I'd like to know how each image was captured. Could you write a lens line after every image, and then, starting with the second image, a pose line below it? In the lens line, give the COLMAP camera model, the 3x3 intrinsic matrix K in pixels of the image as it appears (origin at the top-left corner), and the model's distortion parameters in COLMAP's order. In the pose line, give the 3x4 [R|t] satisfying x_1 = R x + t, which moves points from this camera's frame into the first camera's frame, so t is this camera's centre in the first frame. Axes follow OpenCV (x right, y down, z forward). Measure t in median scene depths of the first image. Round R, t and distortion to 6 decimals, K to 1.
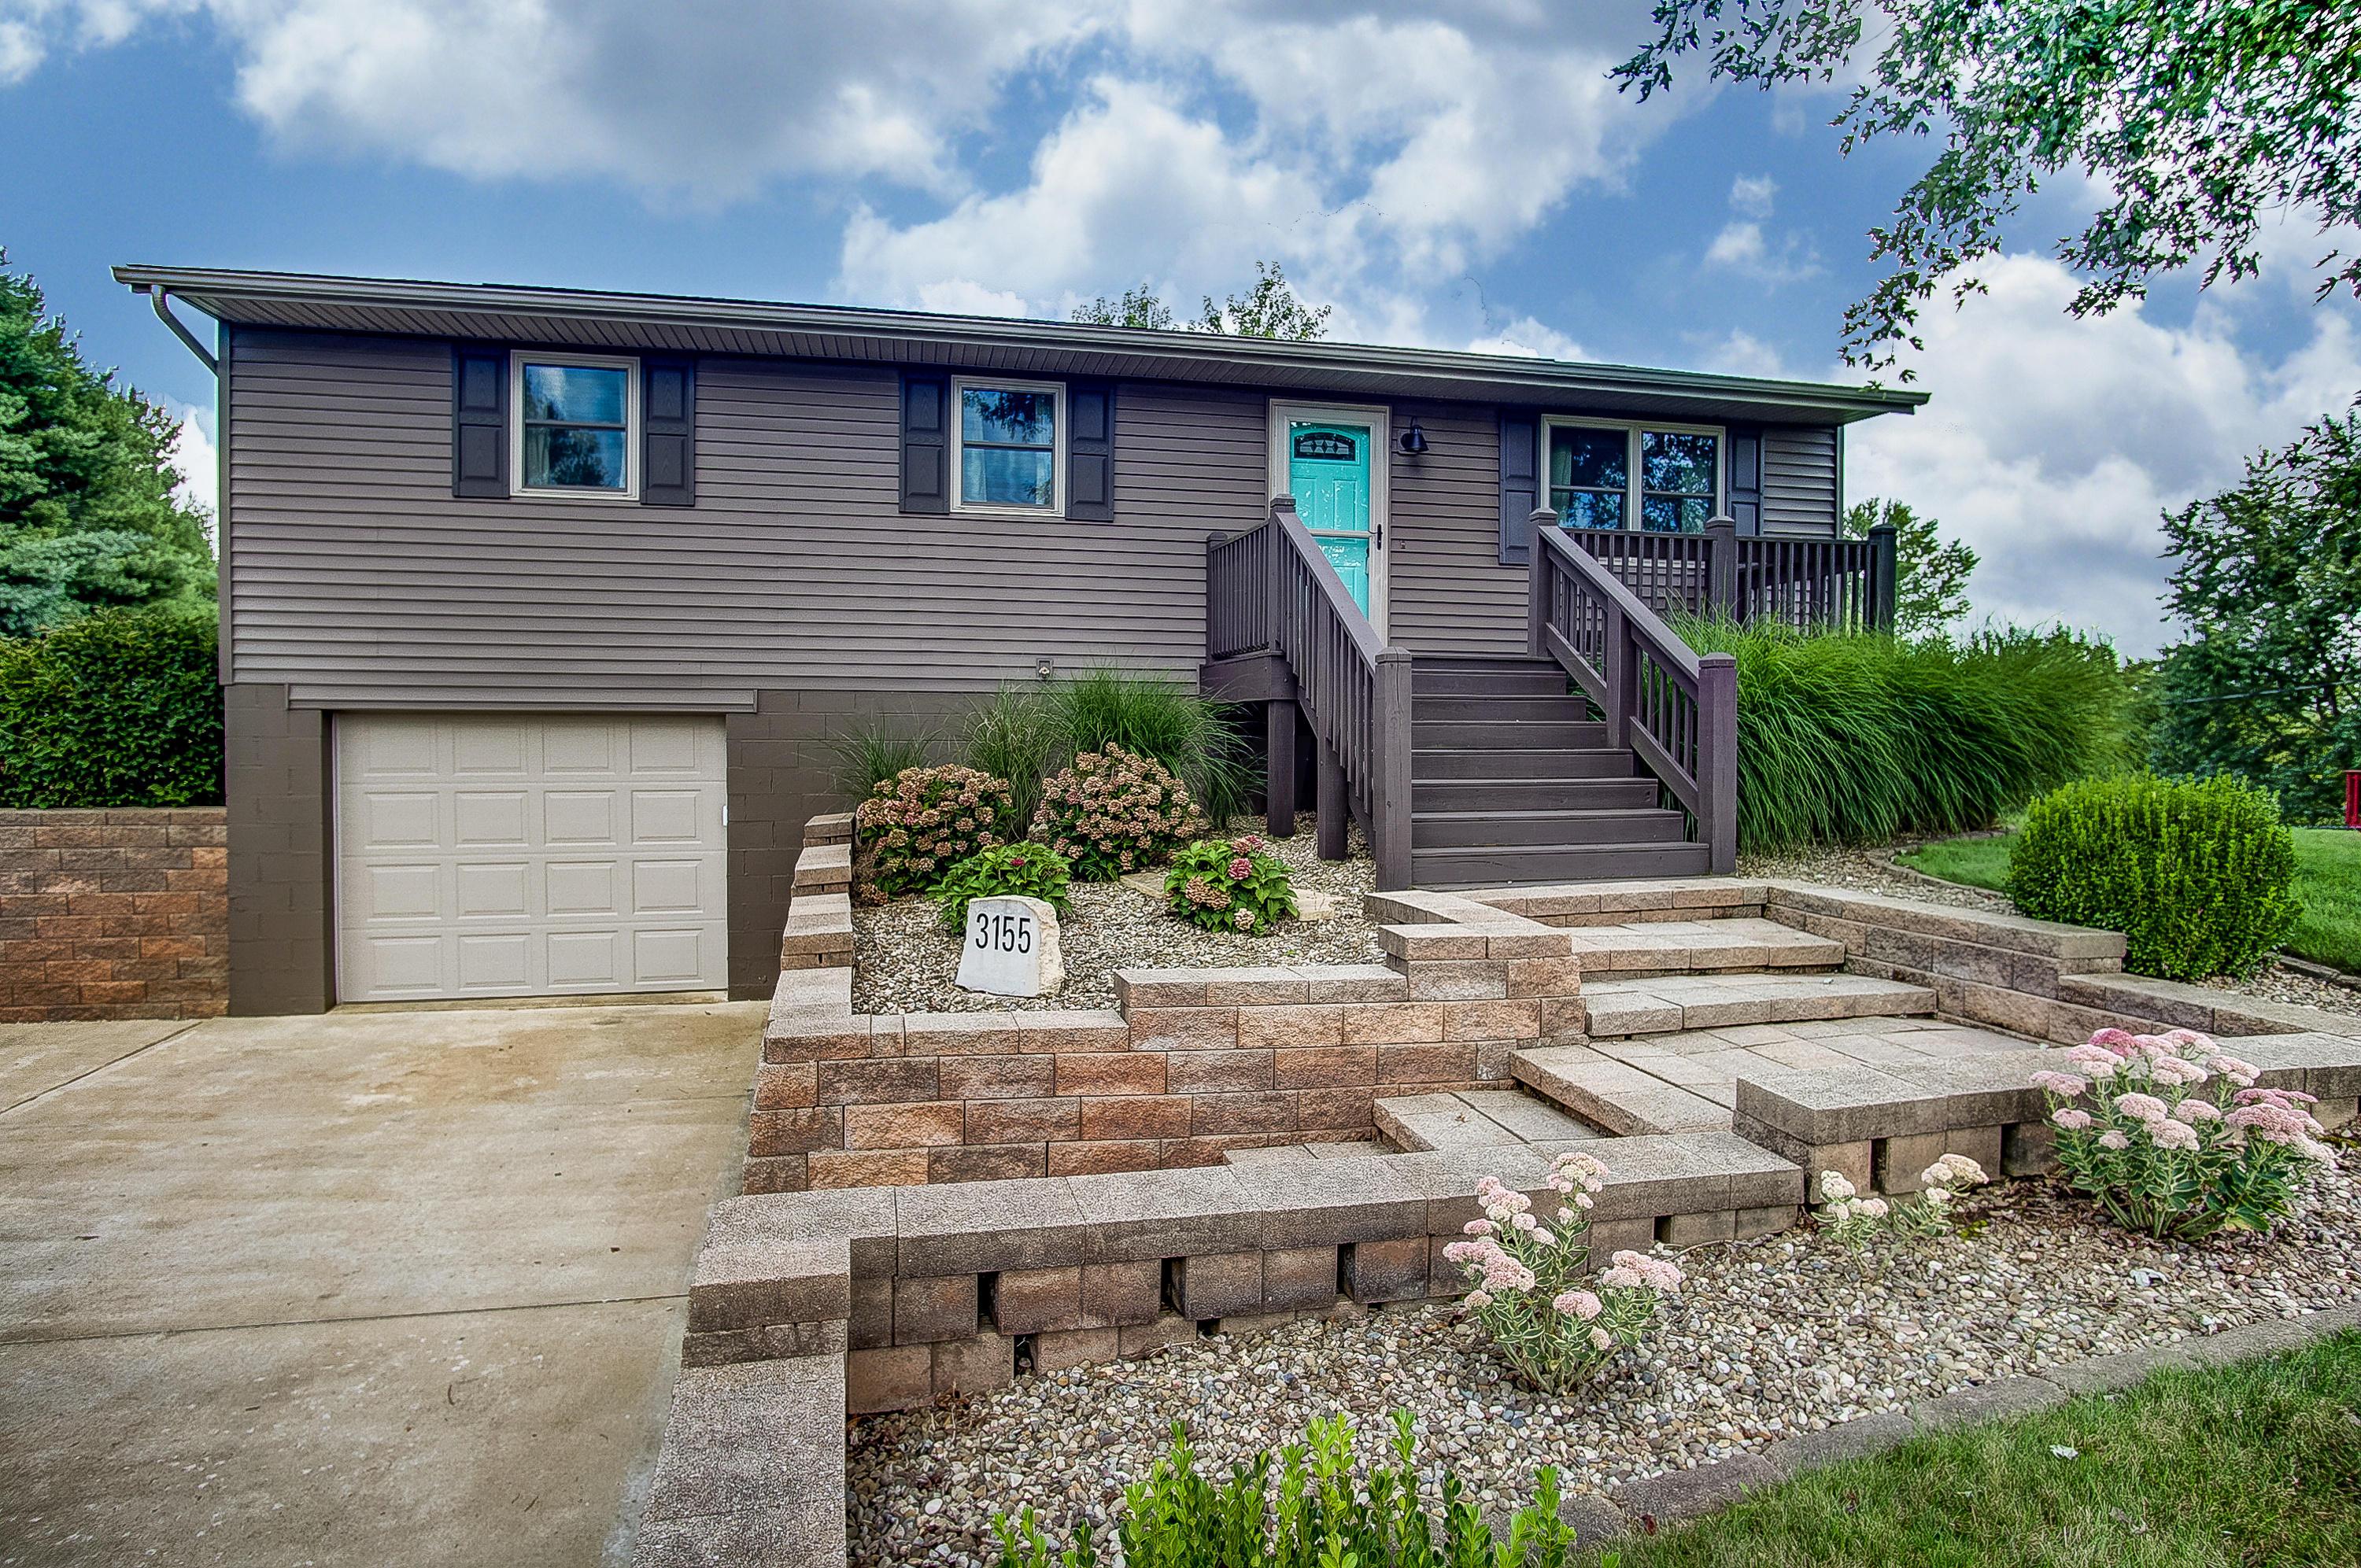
lens RADIAL K [[1277.7, 0, 1165.5], [0, 1277.7, 776.5], [0, 0, 1]] dist [-0.035175, 0.011593]
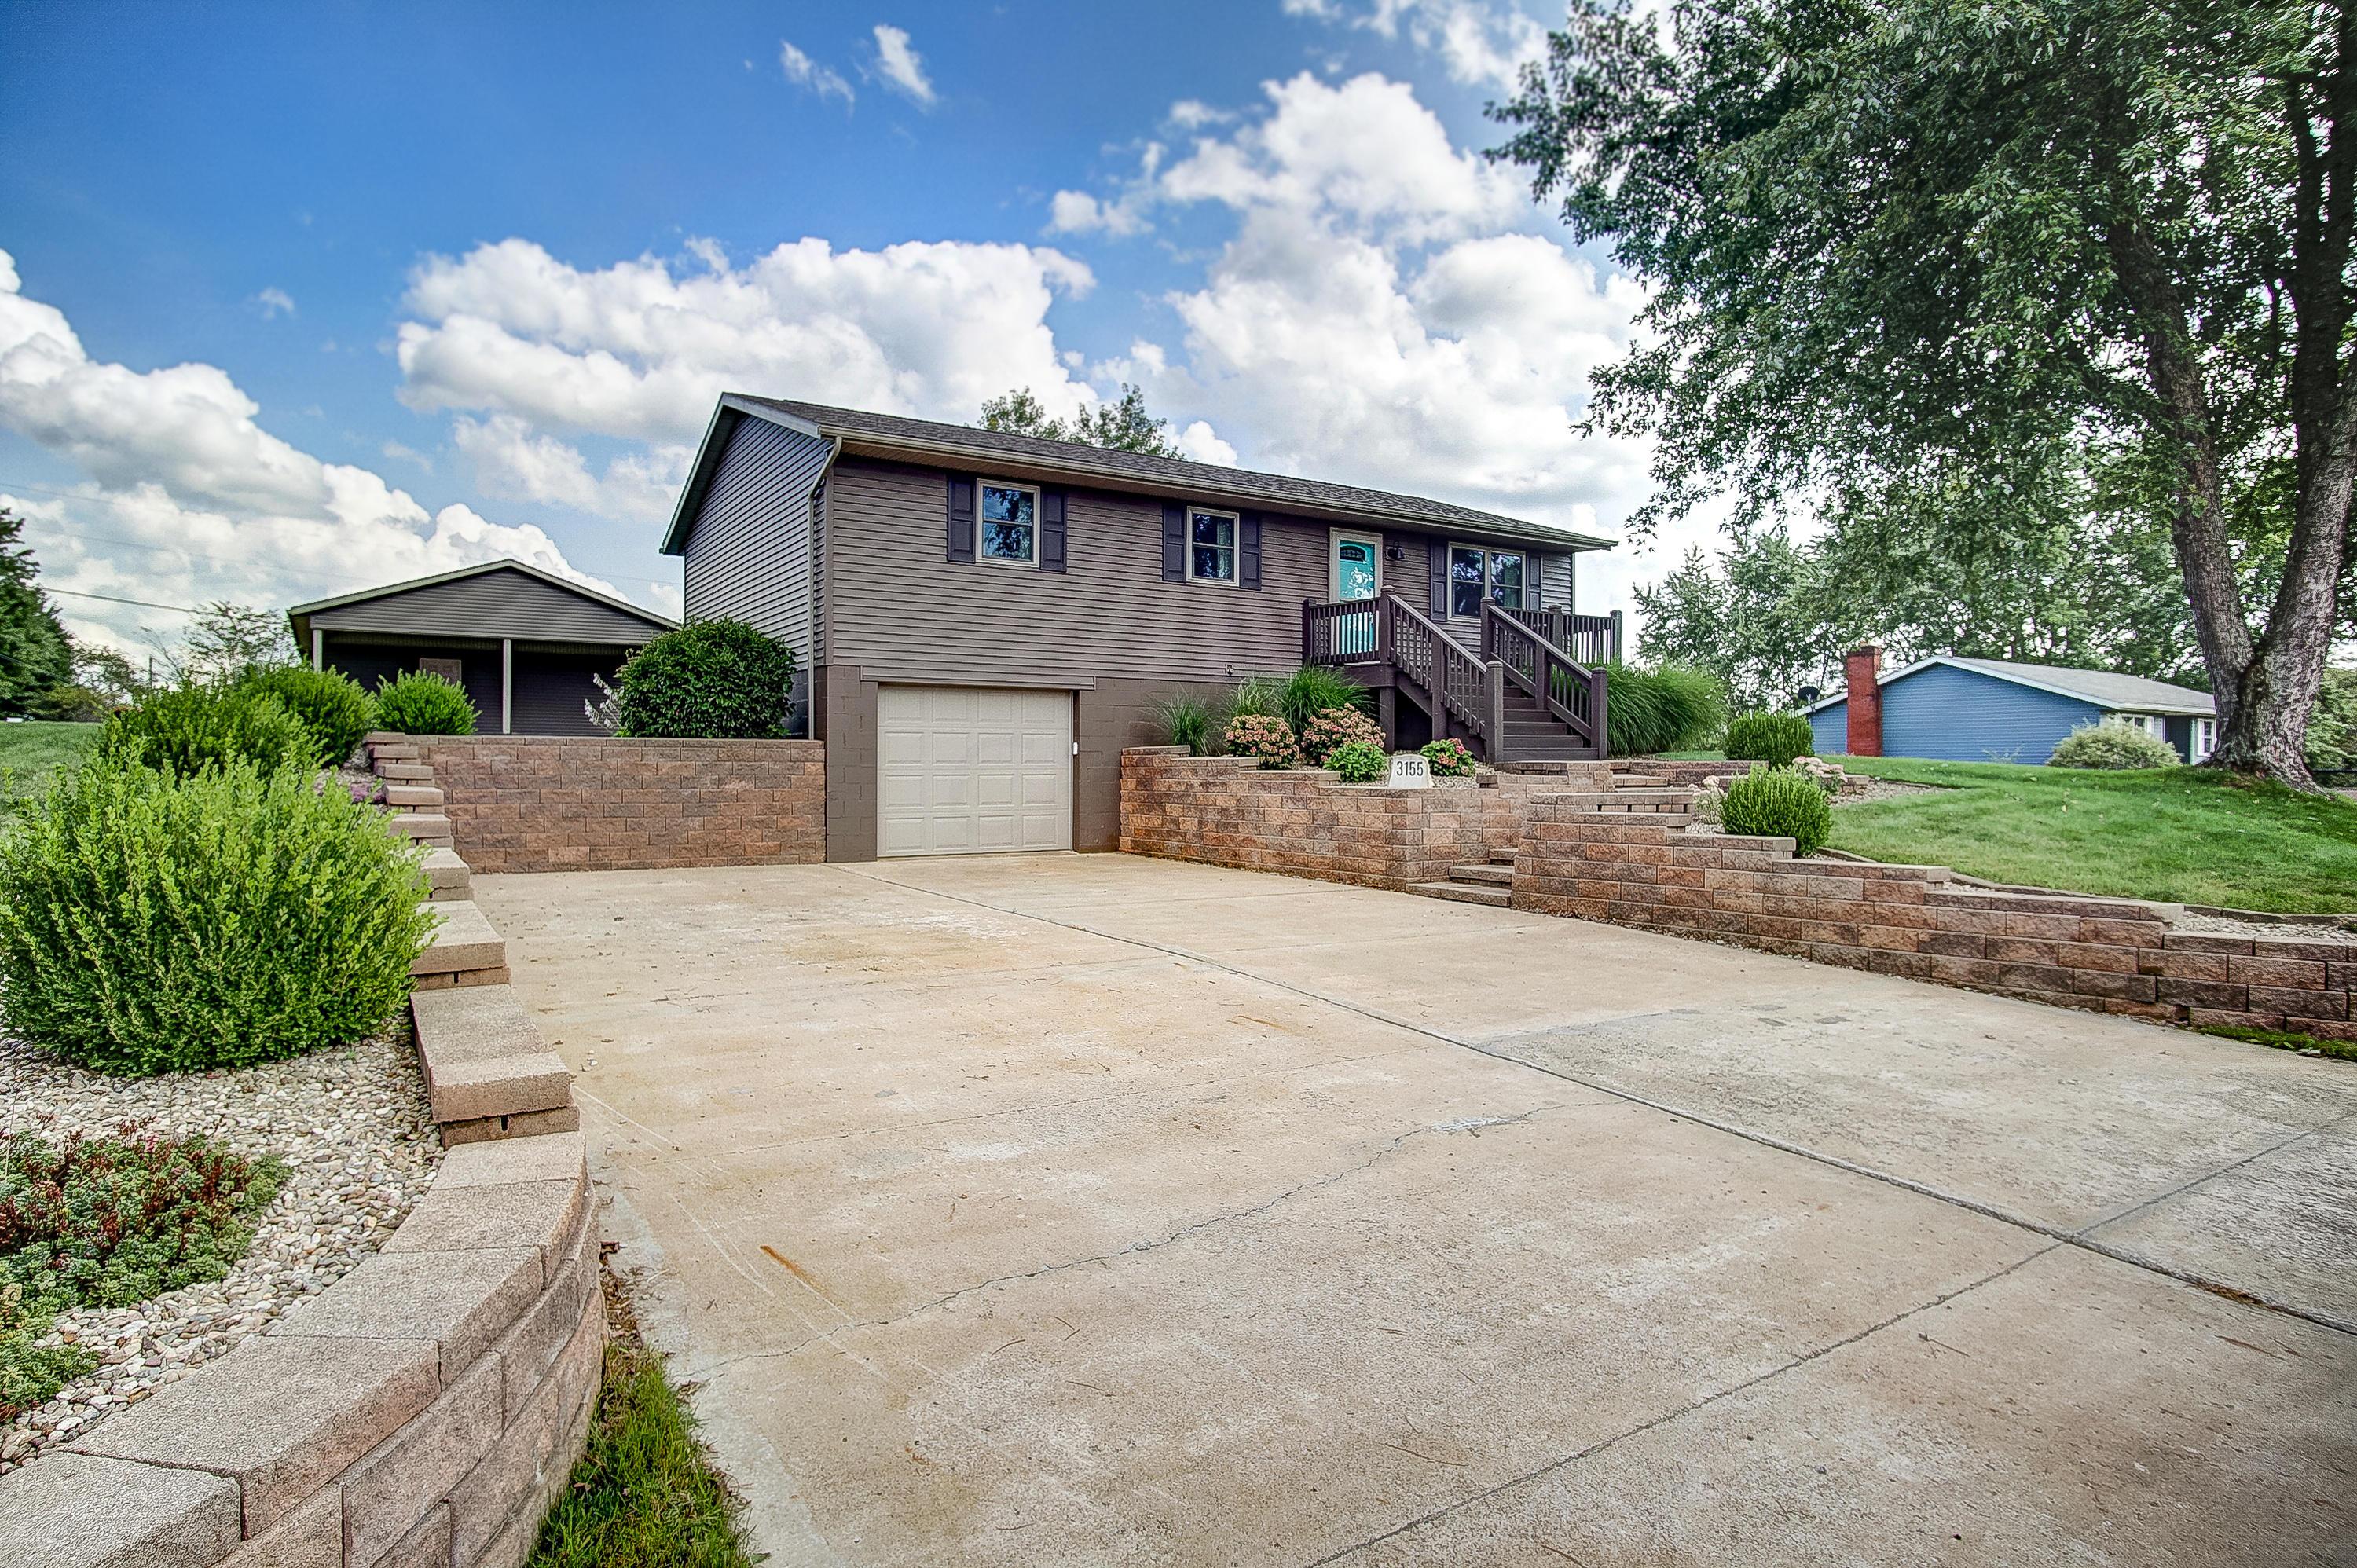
lens RADIAL K [[1251.2, 0, 1176.0], [0, 1251.2, 794.2], [0, 0, 1]] dist [-0.026375, 0.001421]
pose [[0.940869, -0.009373, 0.338641, -0.820299], [0.010690, 0.999941, -0.002023, 0.101200], [-0.338602, 0.005523, 0.940913, -0.687360]]
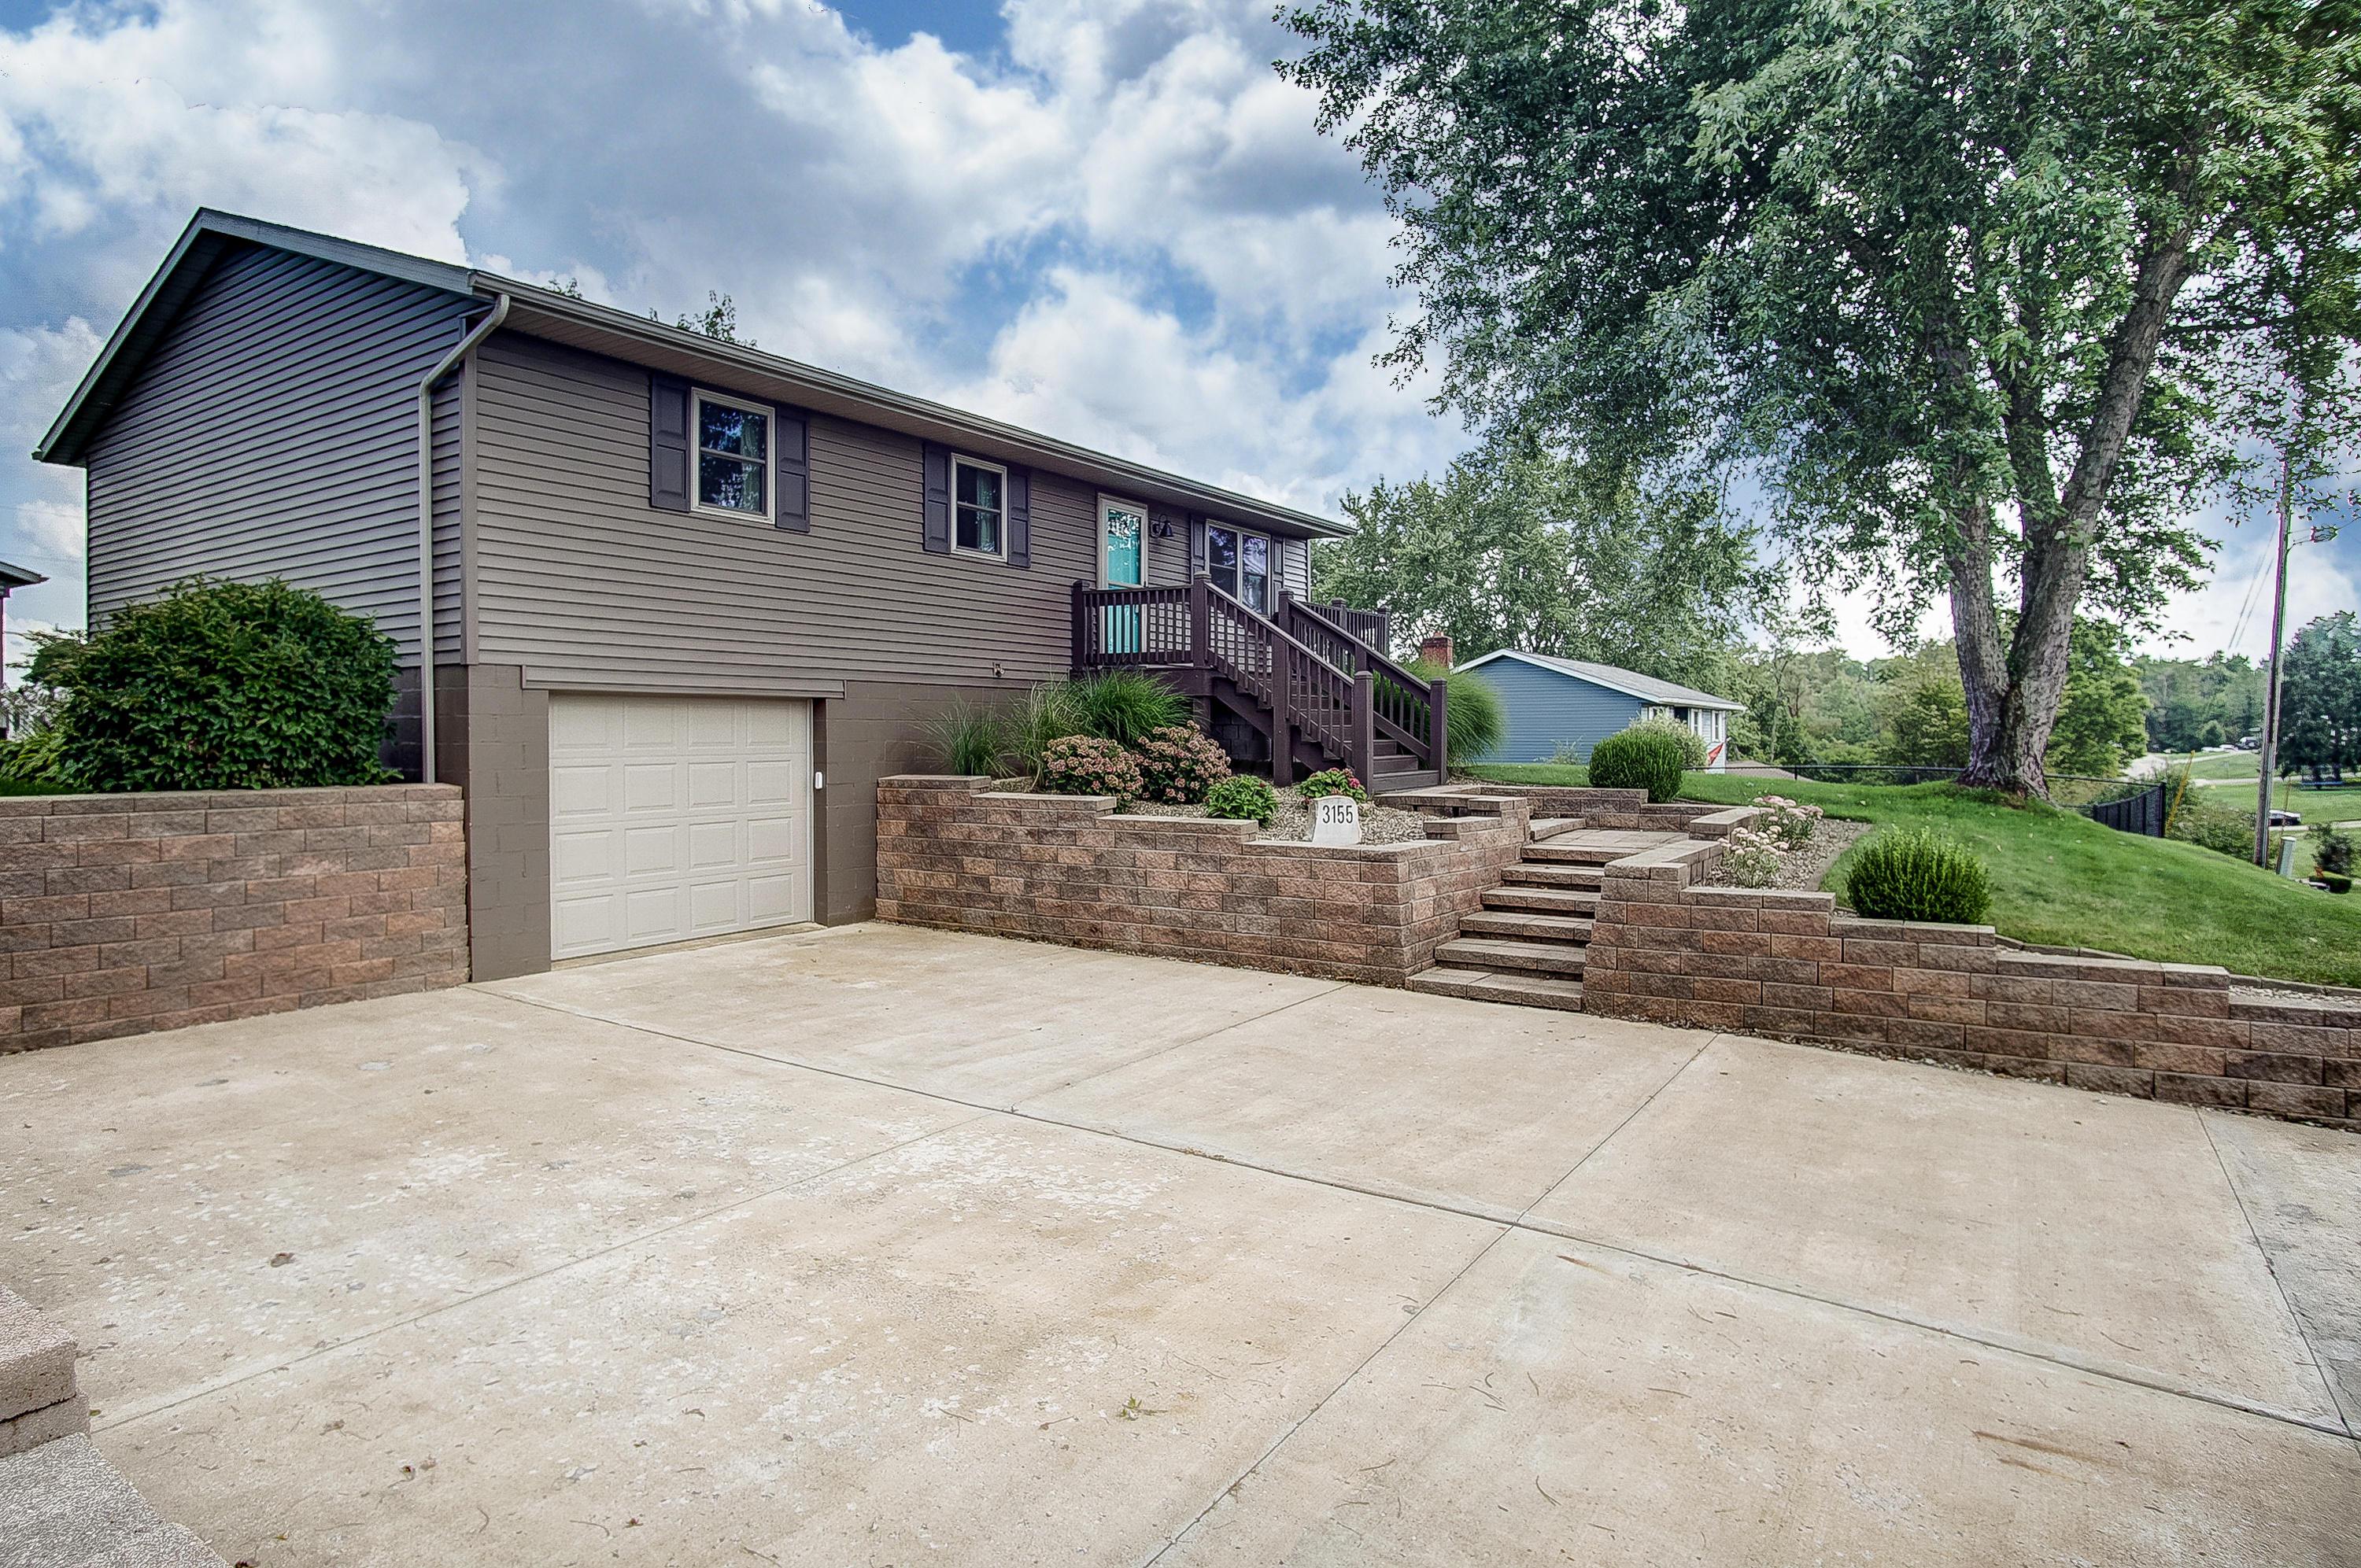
lens RADIAL K [[1277.7, 0, 1165.5], [0, 1277.7, 776.5], [0, 0, 1]] dist [-0.035175, 0.011593]
pose [[0.728124, -0.027141, 0.684908, -0.981127], [0.022850, 0.999622, 0.015321, 0.015807], [-0.685065, 0.004494, 0.728468, -0.152010]]
